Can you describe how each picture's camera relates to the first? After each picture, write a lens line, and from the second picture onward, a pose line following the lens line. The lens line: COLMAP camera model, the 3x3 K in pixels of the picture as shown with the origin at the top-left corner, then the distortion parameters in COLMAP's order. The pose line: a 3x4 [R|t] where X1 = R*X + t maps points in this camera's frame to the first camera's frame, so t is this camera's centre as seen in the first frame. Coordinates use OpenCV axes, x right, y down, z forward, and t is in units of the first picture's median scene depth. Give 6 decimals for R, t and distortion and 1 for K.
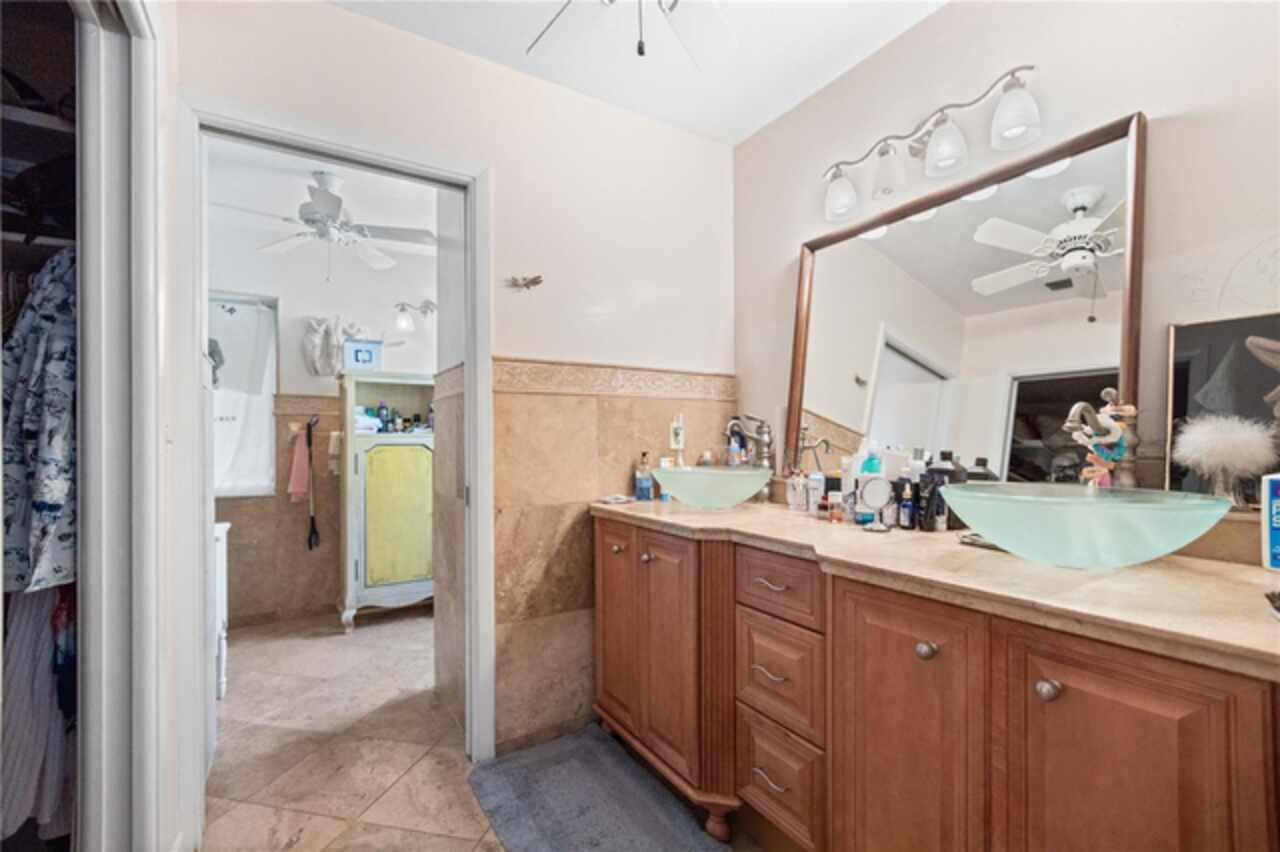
lens RADIAL K [[546.5, 0, 637.7], [0, 546.5, 431.2], [0, 0, 1]] dist [0.000100, 0.000001]
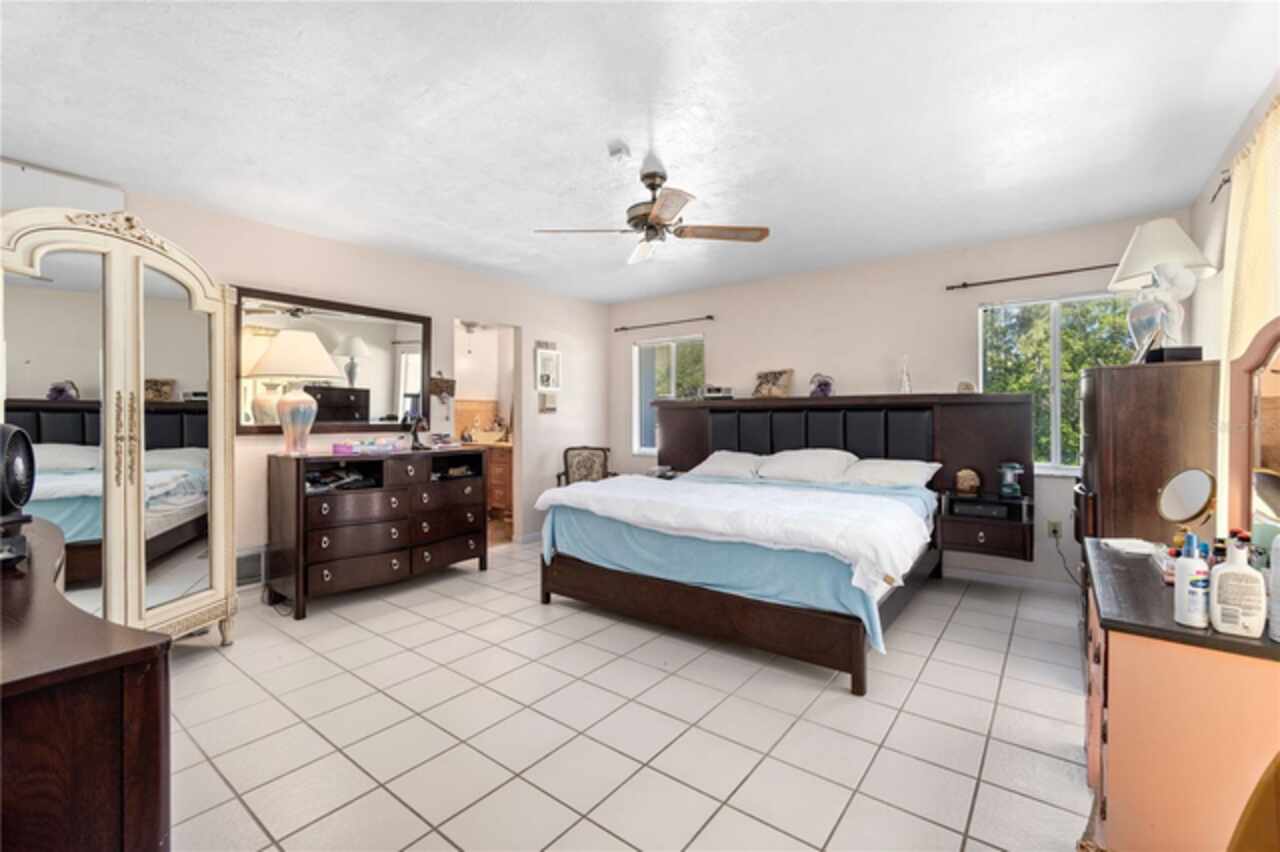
lens RADIAL K [[546.5, 0, 643.4], [0, 546.5, 423.8], [0, 0, 1]] dist [0.000100, 0.000001]
pose [[0.940297, 0.004308, 0.340327, -0.100656], [-0.005831, 0.999977, 0.003452, 0.004246], [-0.340305, -0.005231, 0.940301, -2.309913]]
